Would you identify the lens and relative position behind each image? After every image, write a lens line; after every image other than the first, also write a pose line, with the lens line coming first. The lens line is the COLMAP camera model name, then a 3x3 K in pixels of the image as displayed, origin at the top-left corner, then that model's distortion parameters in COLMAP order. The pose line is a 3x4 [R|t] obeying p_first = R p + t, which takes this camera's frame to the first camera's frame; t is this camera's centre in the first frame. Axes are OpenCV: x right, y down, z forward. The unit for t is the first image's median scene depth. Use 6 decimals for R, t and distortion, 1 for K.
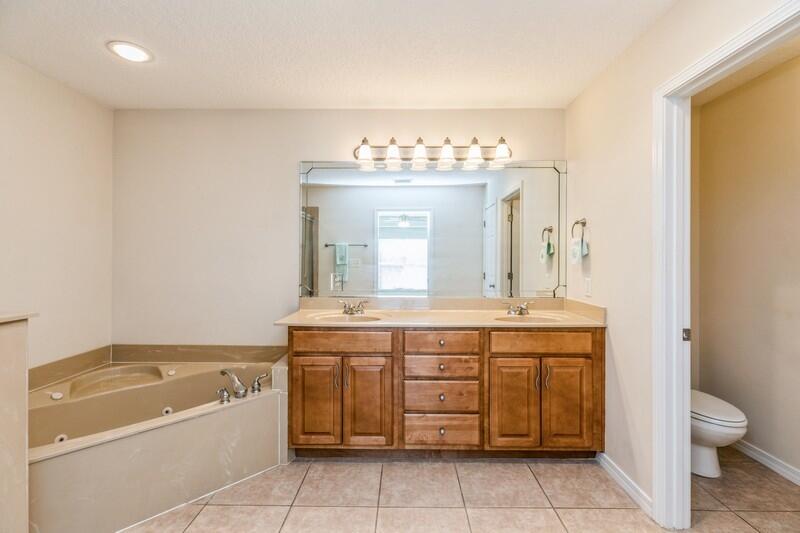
lens RADIAL K [[359.1, 0, 386.5], [0, 359.1, 257.3], [0, 0, 1]] dist [0.007988, -0.002050]
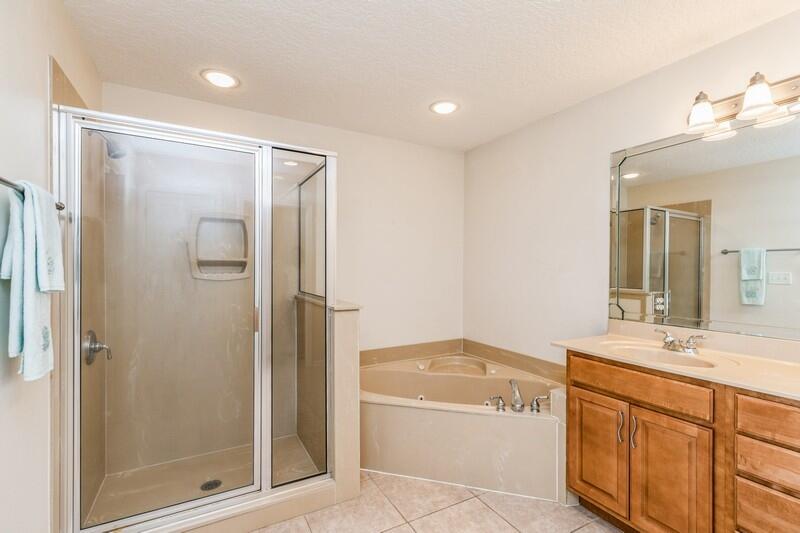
lens RADIAL K [[359.1, 0, 400.3], [0, 359.1, 270.0], [0, 0, 1]] dist [0.007988, -0.002050]
pose [[0.522341, 0.002534, -0.852733, 0.269079], [0.002880, 0.999985, 0.004736, -0.006941], [0.852732, -0.004929, 0.522326, 0.203095]]
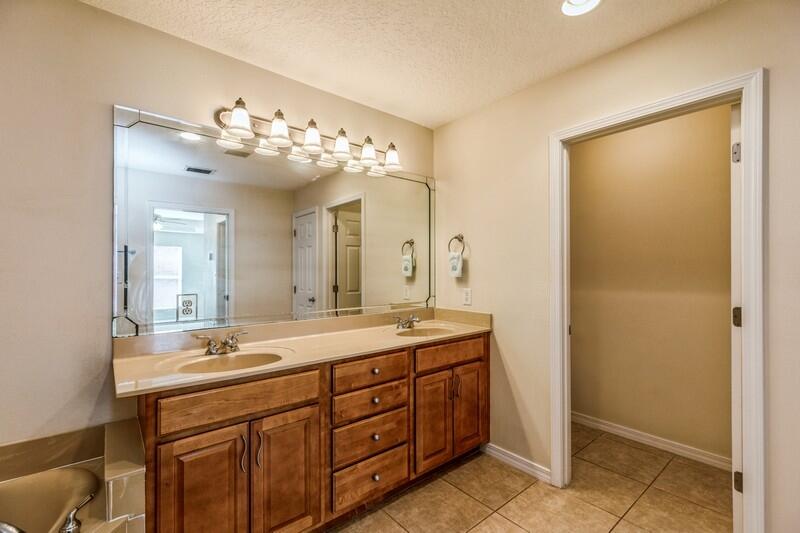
lens RADIAL K [[359.1, 0, 382.4], [0, 359.1, 269.6], [0, 0, 1]] dist [0.007988, -0.002050]
pose [[0.756131, -0.000896, 0.654419, -0.371115], [-0.000107, 0.999999, 0.001494, -0.001298], [-0.654420, -0.001200, 0.756130, 0.348123]]
